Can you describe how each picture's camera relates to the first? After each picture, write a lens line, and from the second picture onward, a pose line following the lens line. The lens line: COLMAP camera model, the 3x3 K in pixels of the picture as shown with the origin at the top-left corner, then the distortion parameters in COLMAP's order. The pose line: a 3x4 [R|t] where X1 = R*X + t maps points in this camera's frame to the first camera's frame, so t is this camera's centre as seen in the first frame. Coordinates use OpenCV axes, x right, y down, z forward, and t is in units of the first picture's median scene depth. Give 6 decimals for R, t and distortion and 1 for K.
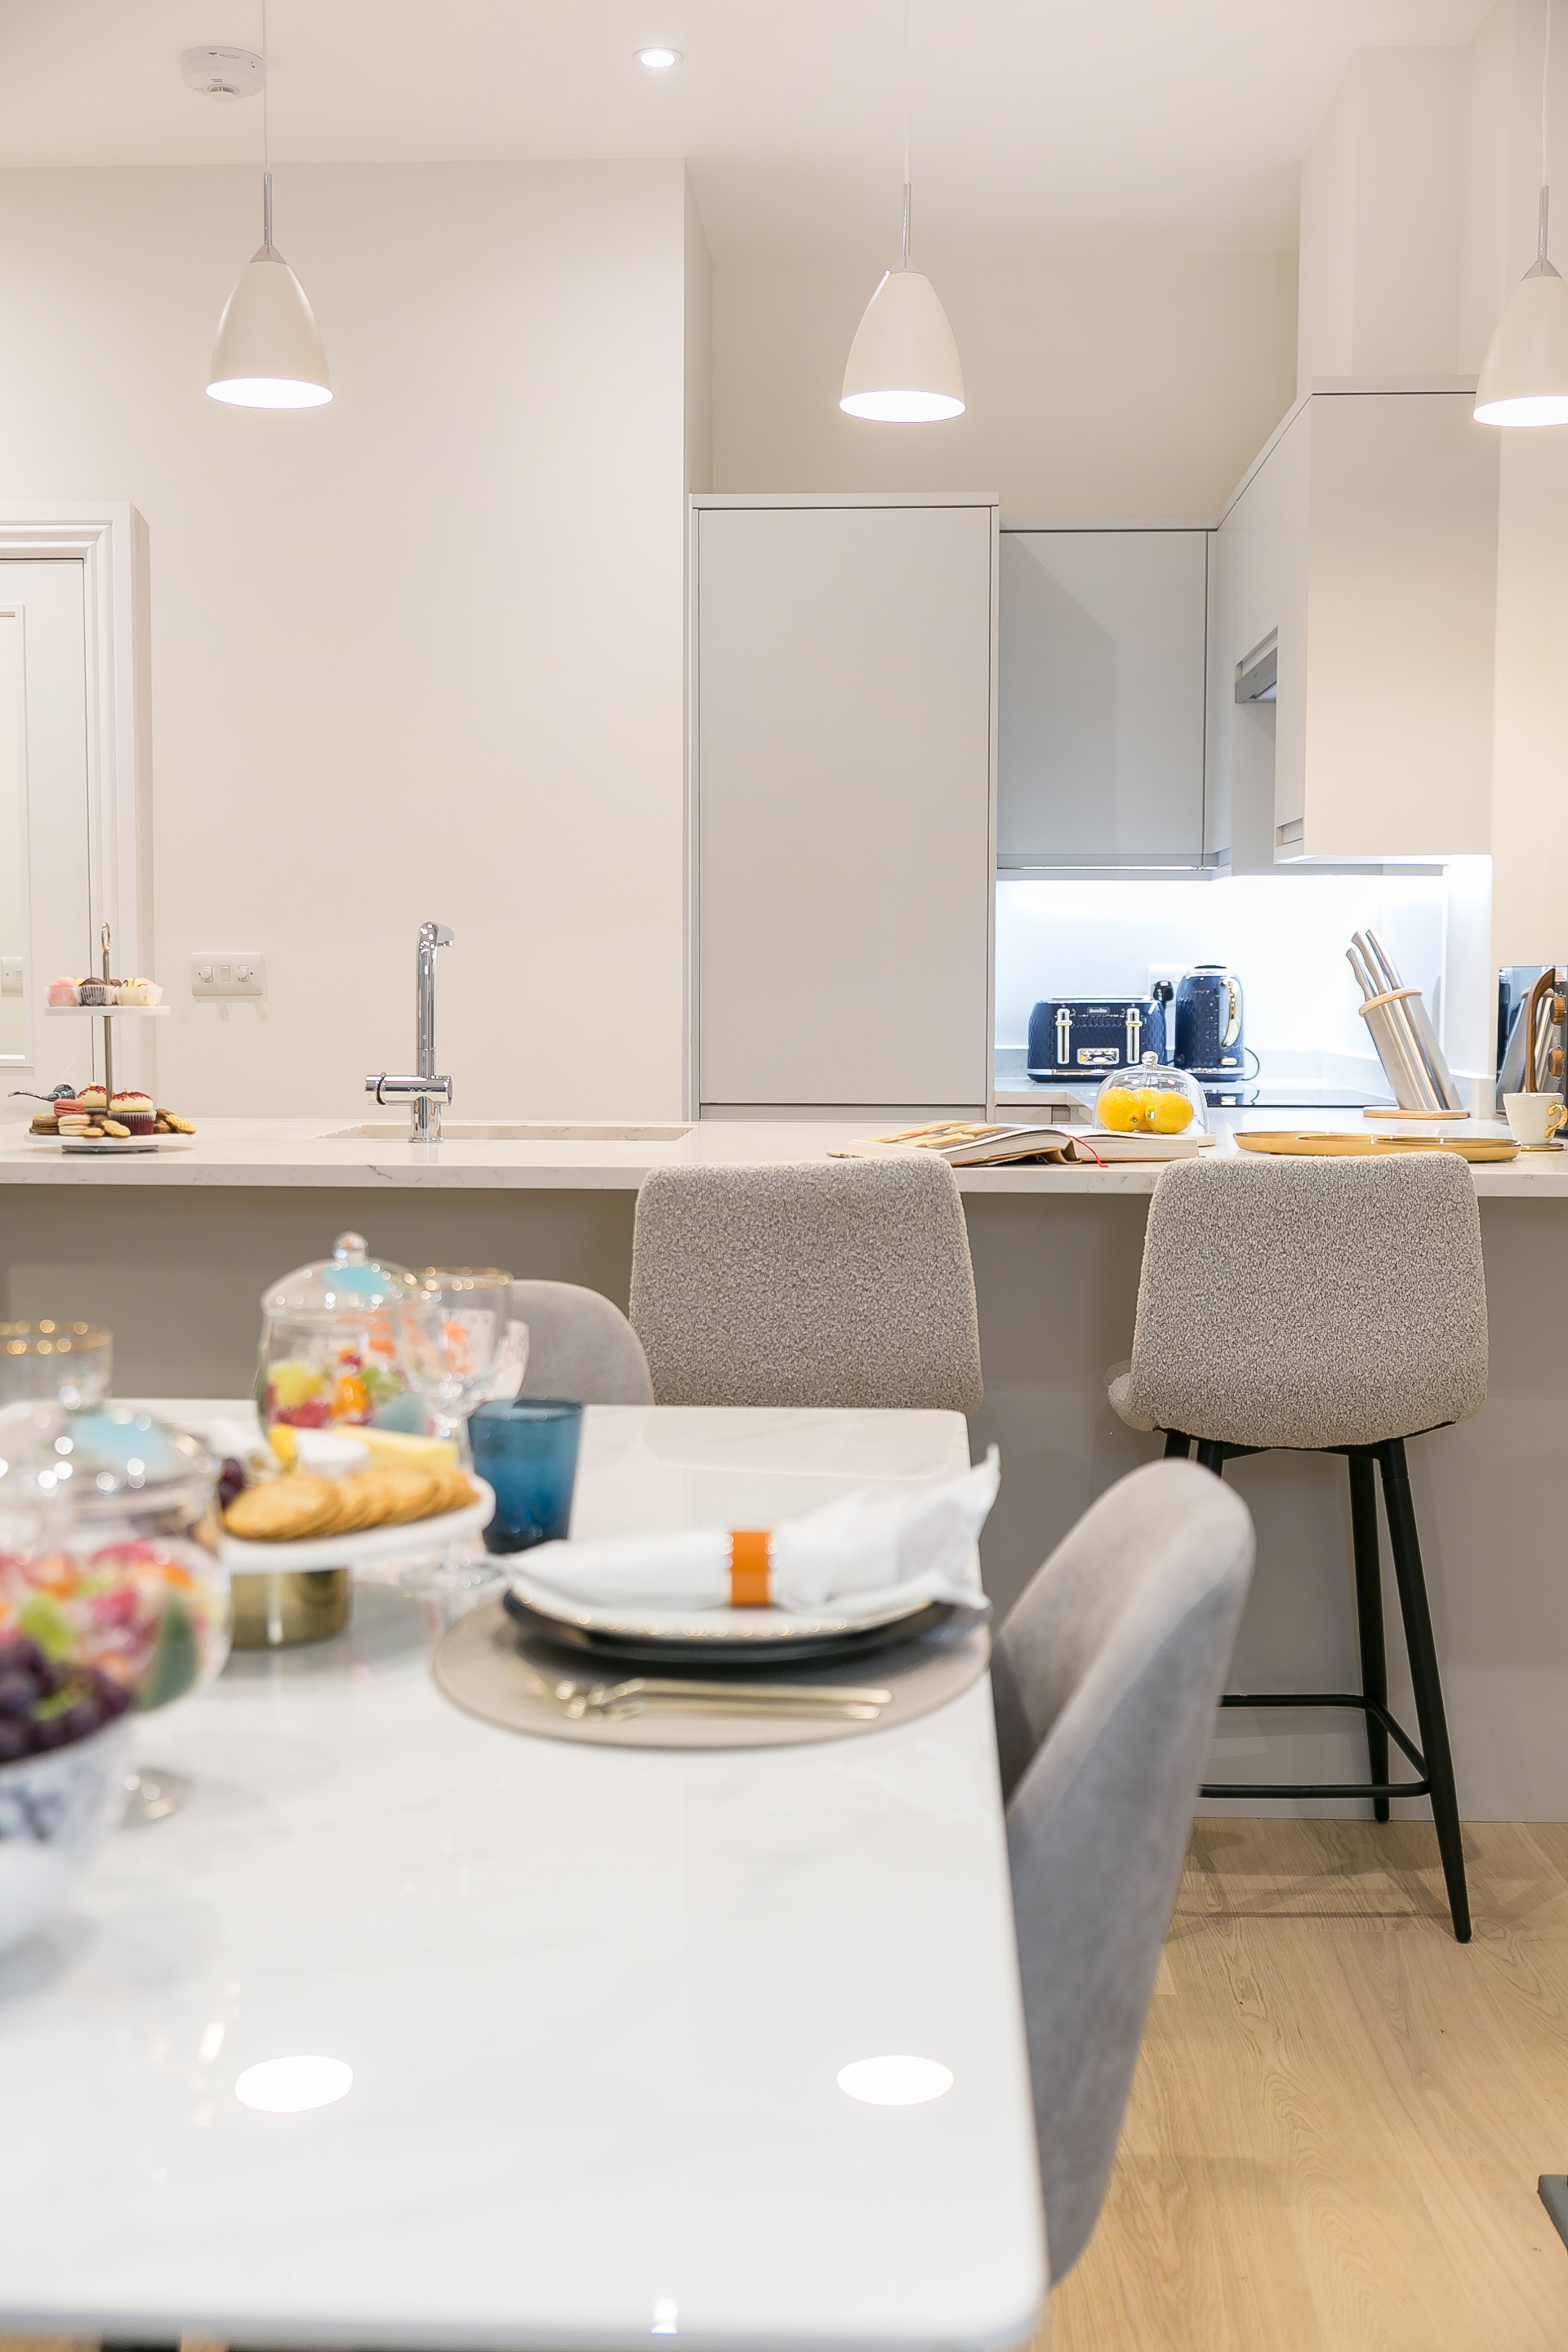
lens RADIAL K [[2545.7, 0, 784.3], [0, 2545.7, 1177.7], [0, 0, 1]] dist [-0.004325, 0.000000]
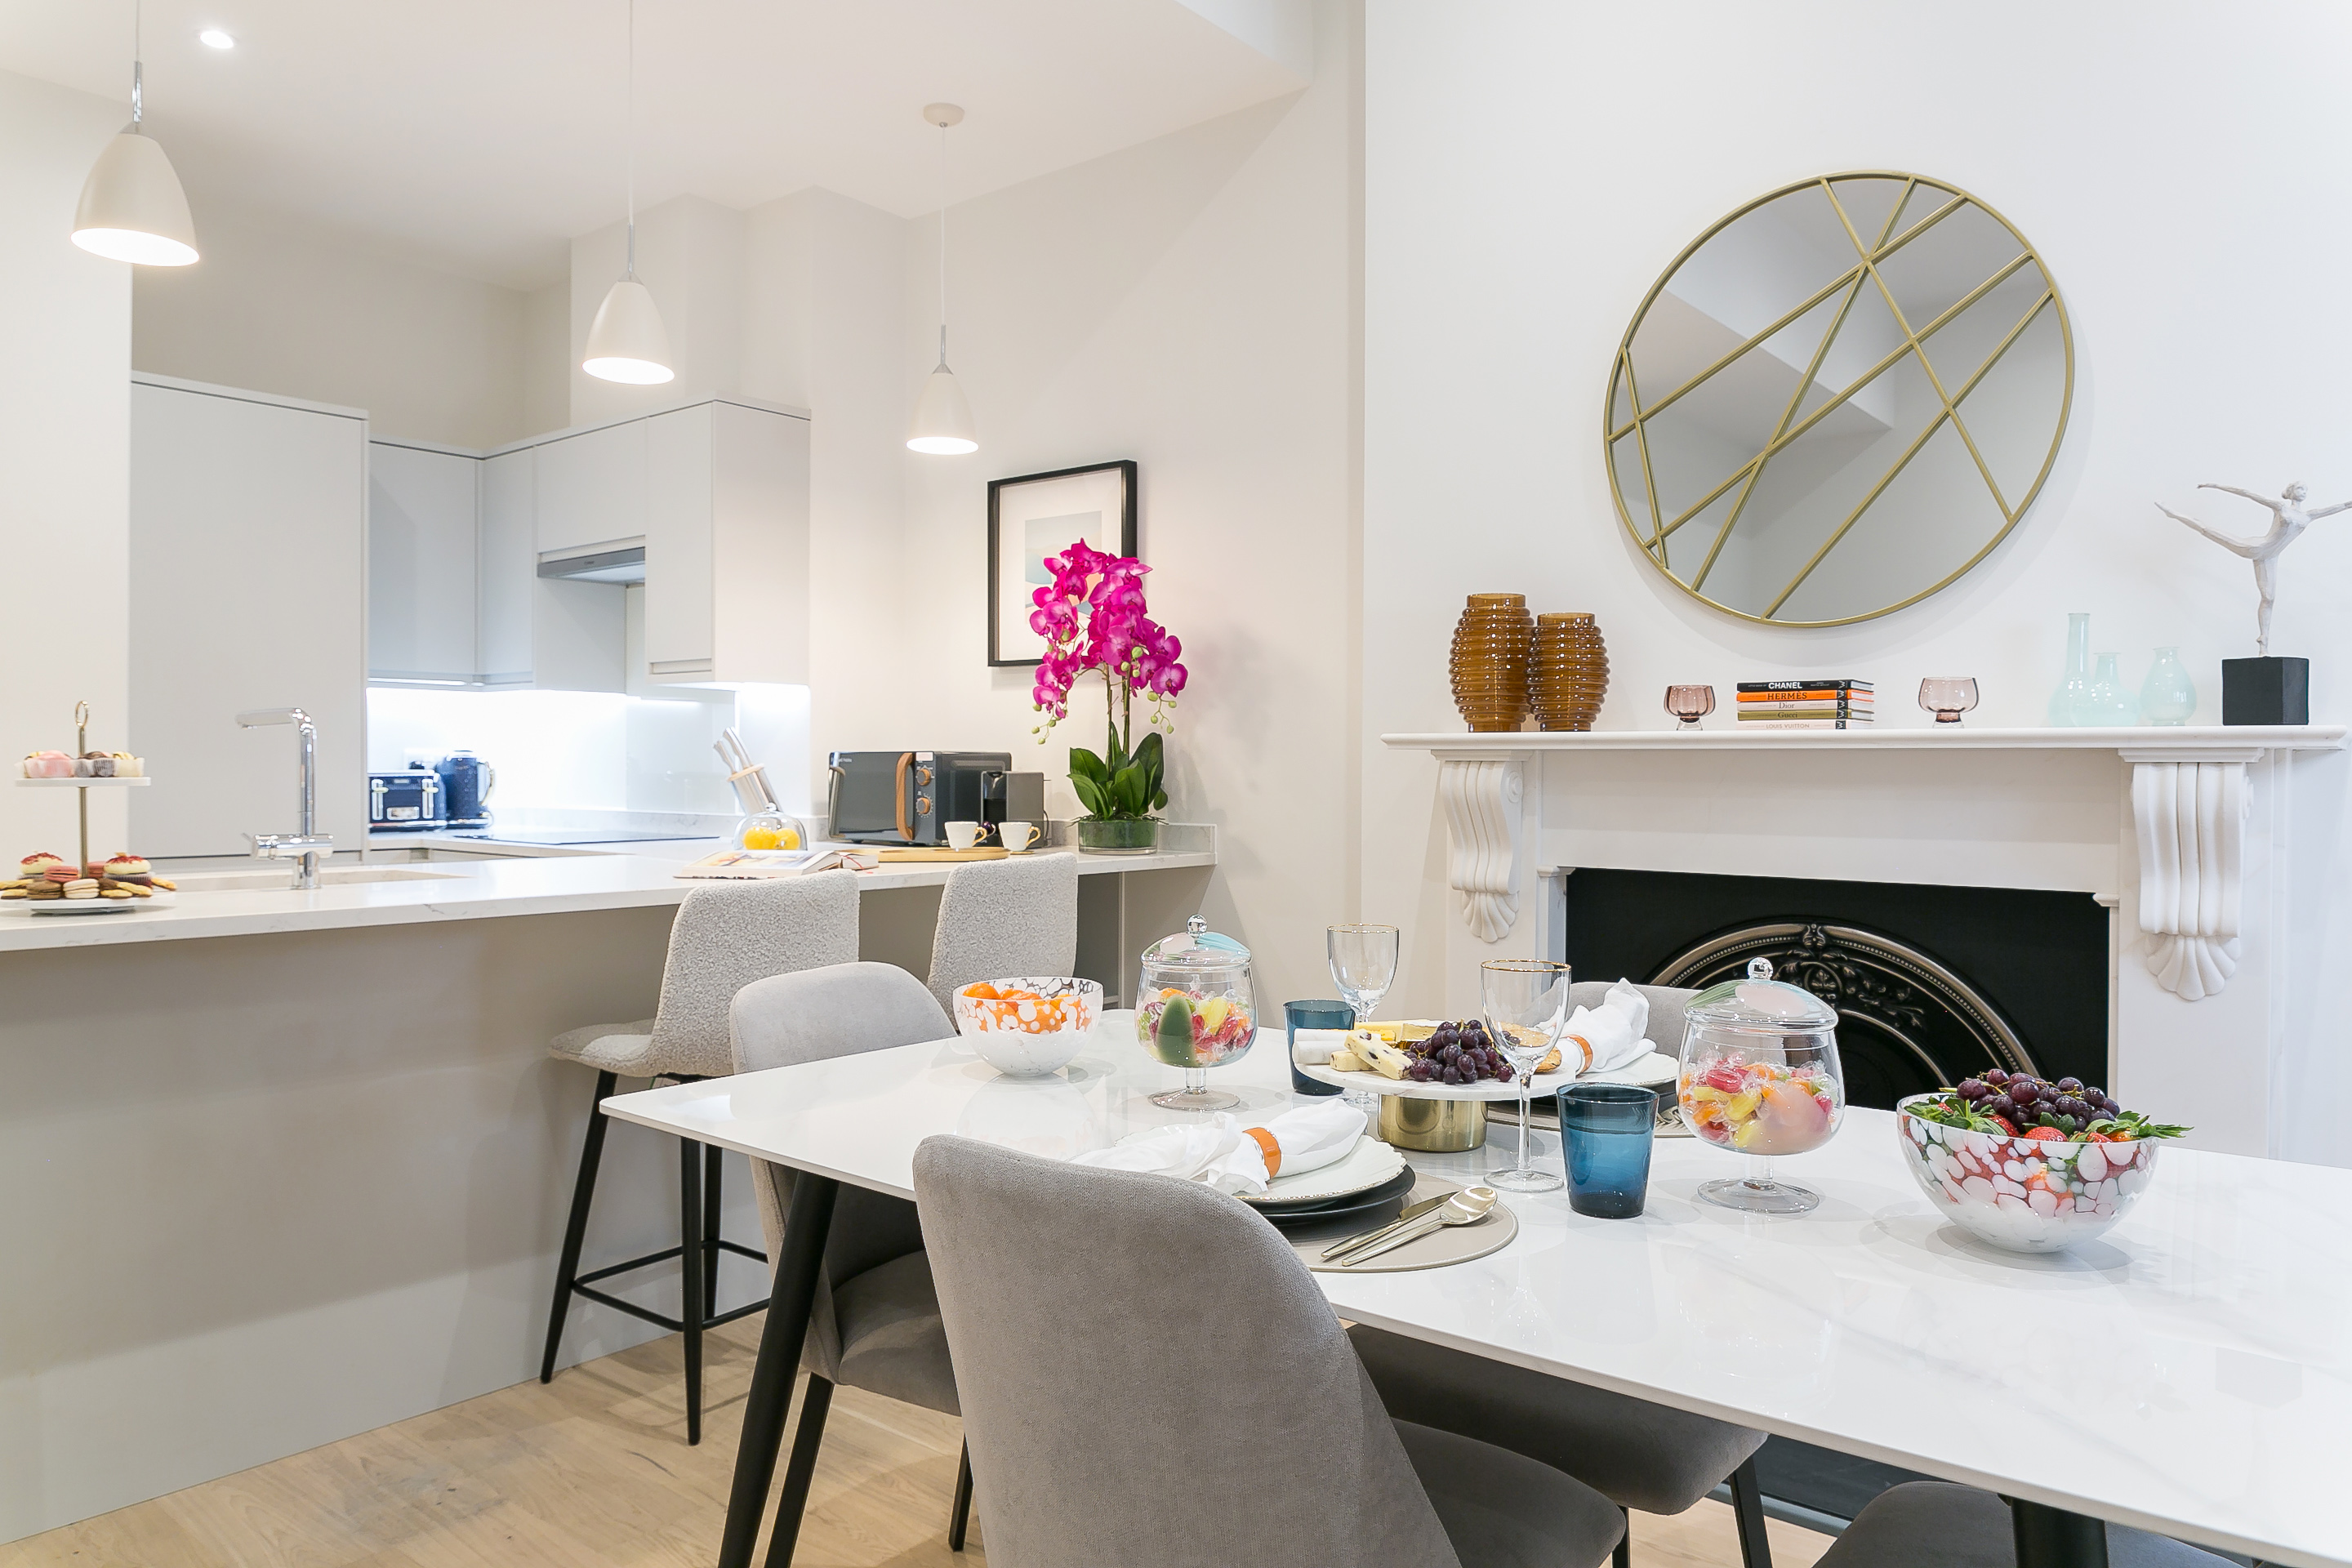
lens RADIAL K [[1577.1, 0, 1171.6], [0, 1577.1, 771.2], [0, 0, 1]] dist [-0.023161, -0.001496]
pose [[0.592609, -0.002261, 0.805487, -0.345952], [0.060959, 0.997254, -0.042049, -0.009179], [-0.803181, 0.074020, 0.591119, 0.153043]]
